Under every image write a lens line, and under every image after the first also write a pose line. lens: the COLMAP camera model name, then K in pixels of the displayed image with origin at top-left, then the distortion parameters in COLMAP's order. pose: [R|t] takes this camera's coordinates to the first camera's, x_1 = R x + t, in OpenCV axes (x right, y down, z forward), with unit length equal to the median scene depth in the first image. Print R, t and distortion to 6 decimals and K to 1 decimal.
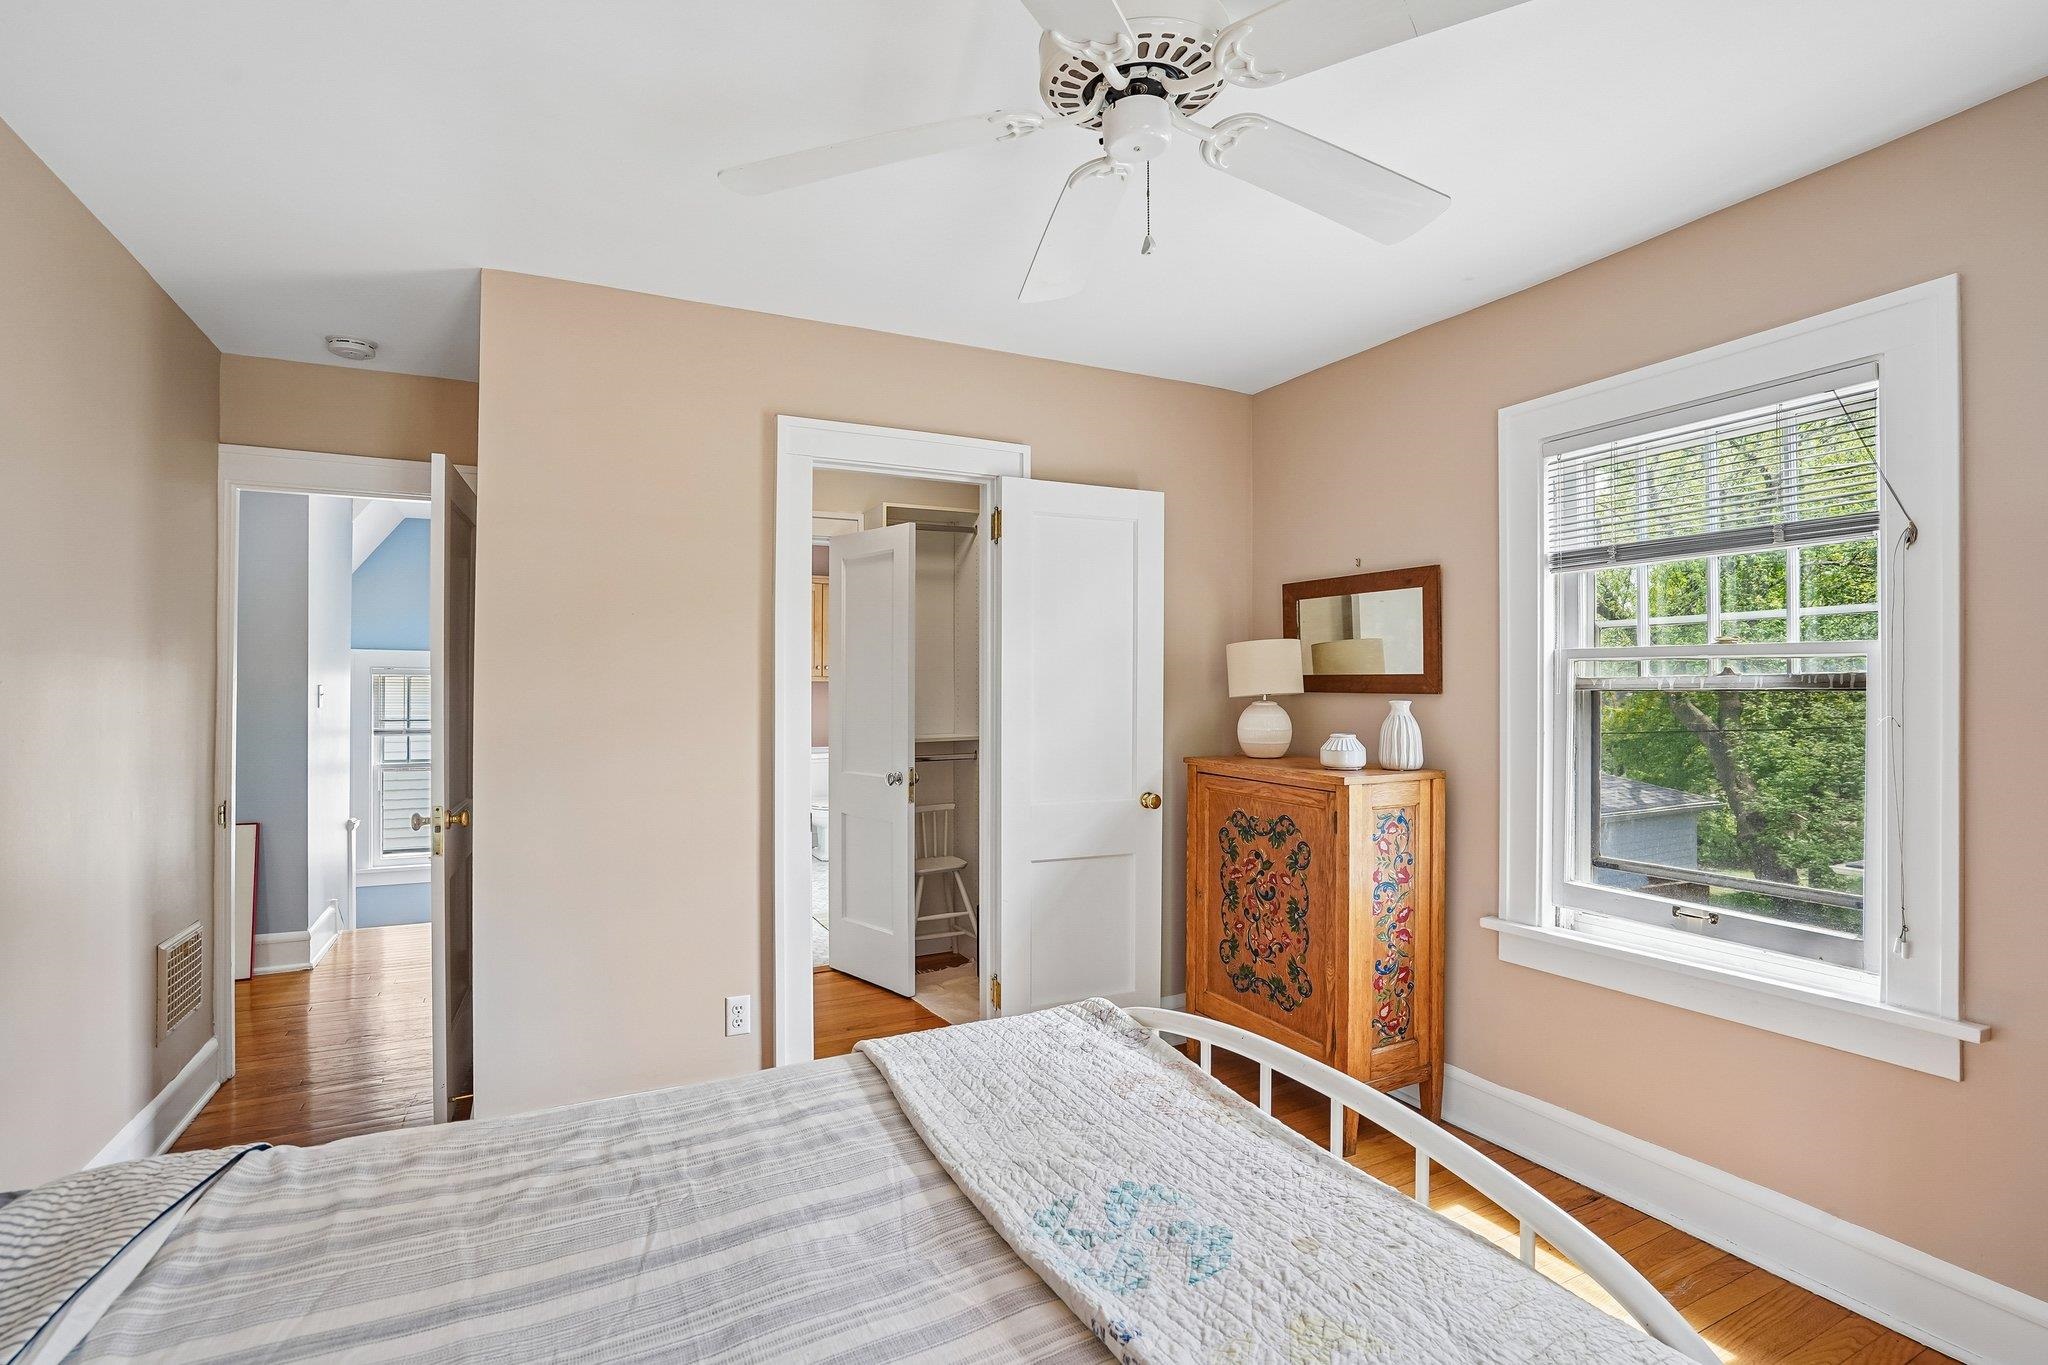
lens RADIAL K [[954.5, 0, 1013.7], [0, 954.5, 685.1], [0, 0, 1]] dist [-0.050565, 0.026474]
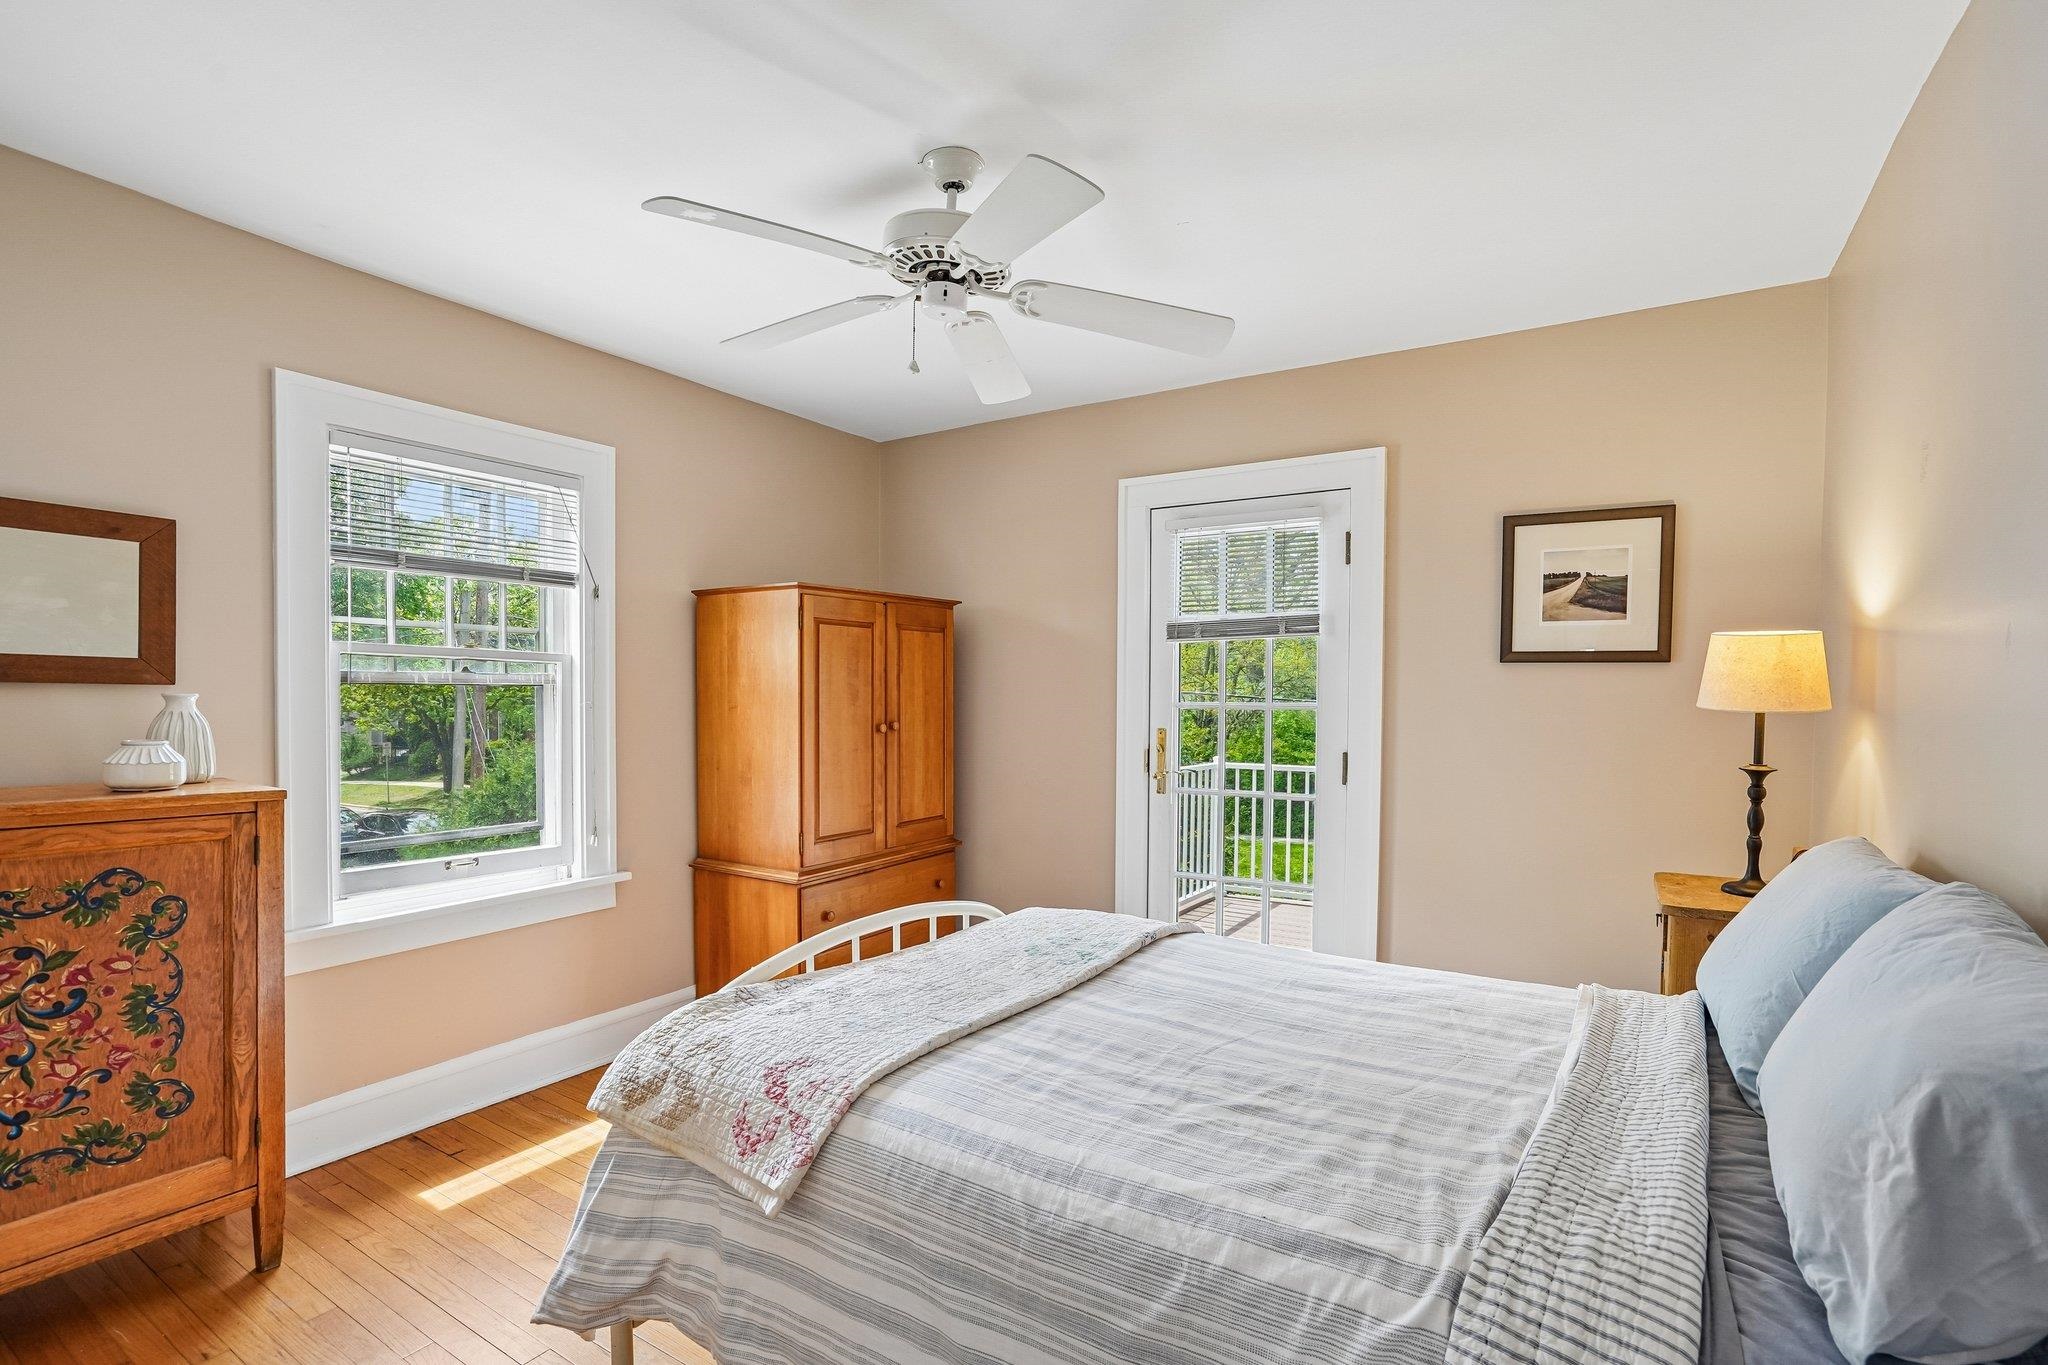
lens RADIAL K [[939.6, 0, 1050.6], [0, 939.6, 727.7], [0, 0, 1]] dist [-0.051193, 0.013997]
pose [[-0.528797, -0.030655, 0.848194, -0.612748], [-0.011145, 0.999512, 0.029176, 0.015747], [-0.848675, 0.005975, -0.528881, 0.826047]]
